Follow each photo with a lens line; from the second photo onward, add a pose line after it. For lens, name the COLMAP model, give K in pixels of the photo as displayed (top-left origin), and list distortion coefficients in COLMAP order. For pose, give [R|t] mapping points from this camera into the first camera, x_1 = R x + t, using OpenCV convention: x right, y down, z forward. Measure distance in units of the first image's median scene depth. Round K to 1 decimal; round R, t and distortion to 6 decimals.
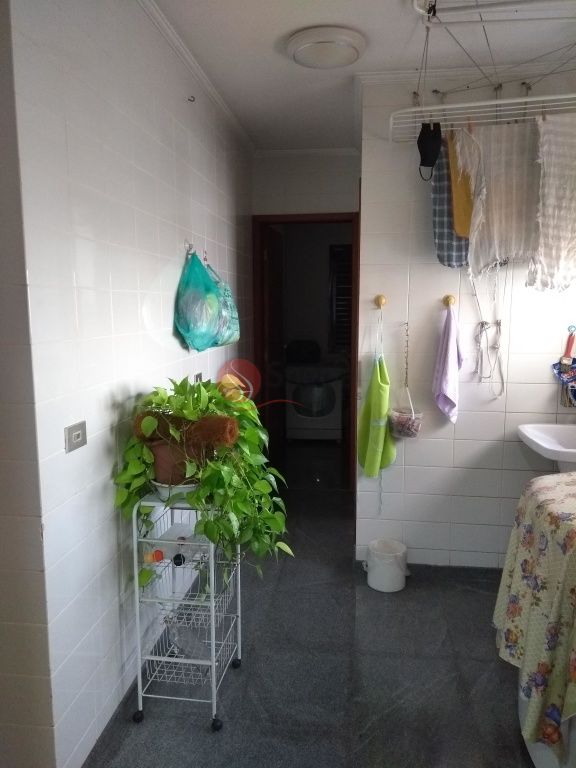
lens RADIAL K [[608.7, 0, 287.2], [0, 608.7, 384.5], [0, 0, 1]] dist [0.095992, -0.115334]
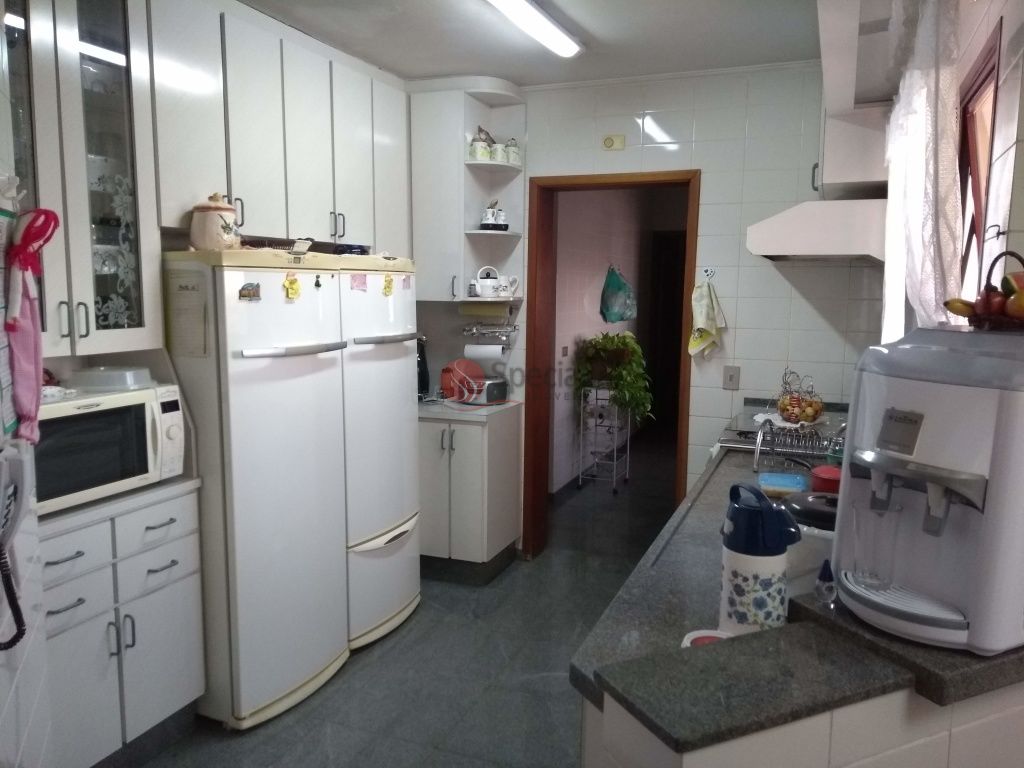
lens RADIAL K [[811.6, 0, 513.6], [0, 811.6, 391.0], [0, 0, 1]] dist [0.095992, -0.115334]
pose [[0.969058, 0.043931, -0.242892, 0.211935], [-0.044655, 0.998999, 0.002526, 0.199283], [0.242760, 0.008399, 0.970050, -1.812514]]
